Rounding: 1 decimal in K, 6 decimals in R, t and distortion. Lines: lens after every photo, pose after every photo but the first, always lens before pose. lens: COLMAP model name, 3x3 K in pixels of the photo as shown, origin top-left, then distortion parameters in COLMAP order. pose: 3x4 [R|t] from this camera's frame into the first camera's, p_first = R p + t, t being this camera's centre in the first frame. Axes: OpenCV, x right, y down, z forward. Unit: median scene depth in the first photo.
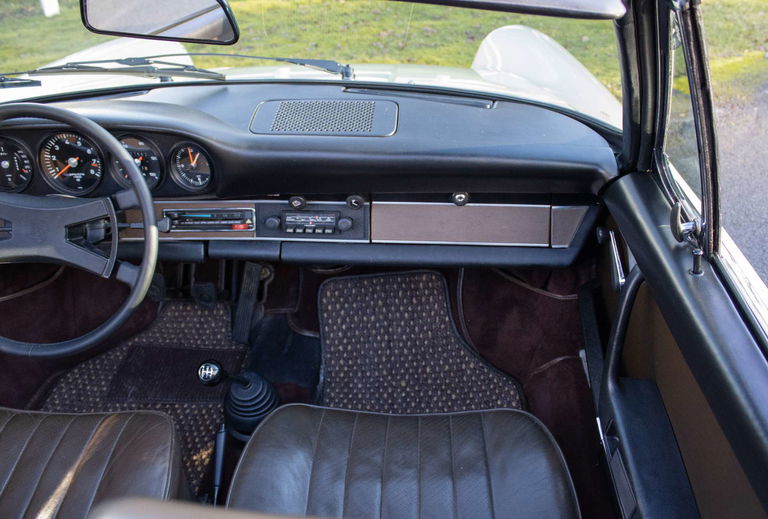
lens RADIAL K [[702.0, 0, 390.4], [0, 702.0, 253.5], [0, 0, 1]] dist [-0.105906, 0.000000]
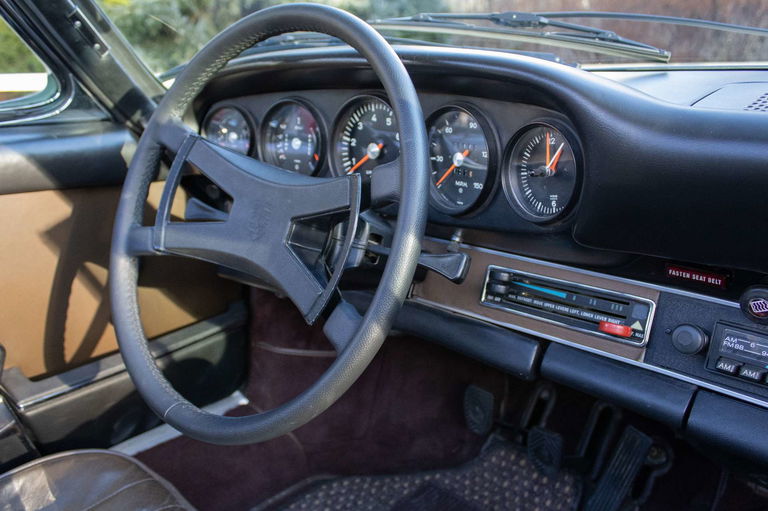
lens RADIAL K [[634.5, 0, 380.2], [0, 634.5, 238.9], [0, 0, 1]] dist [-0.023097, 0.012460]
pose [[0.759697, 0.180127, -0.624832, -0.074744], [-0.344137, 0.926652, -0.151281, 0.025735], [0.551752, 0.329955, 0.765963, 0.544501]]
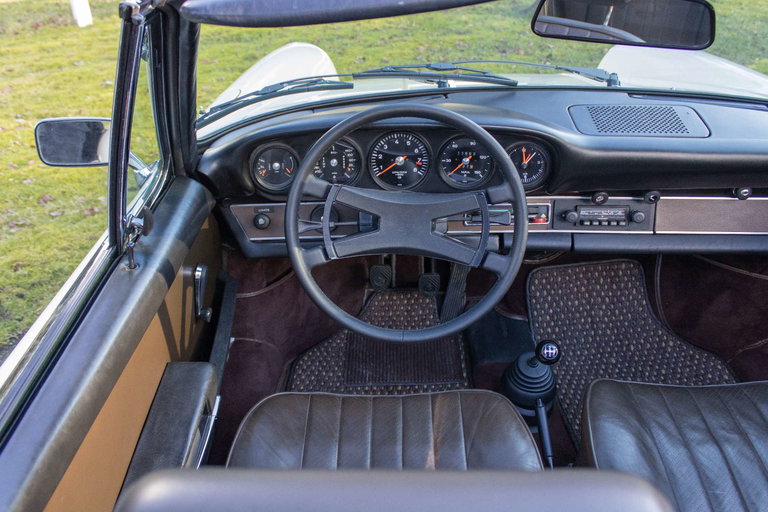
lens RADIAL K [[634.5, 0, 377.4], [0, 634.5, 261.3], [0, 0, 1]] dist [-0.023097, 0.012460]
pose [[0.999206, -0.013732, 0.037409, -0.502191], [0.013102, 0.999769, 0.017033, 0.006031], [-0.037634, -0.016529, 0.999155, 0.006052]]
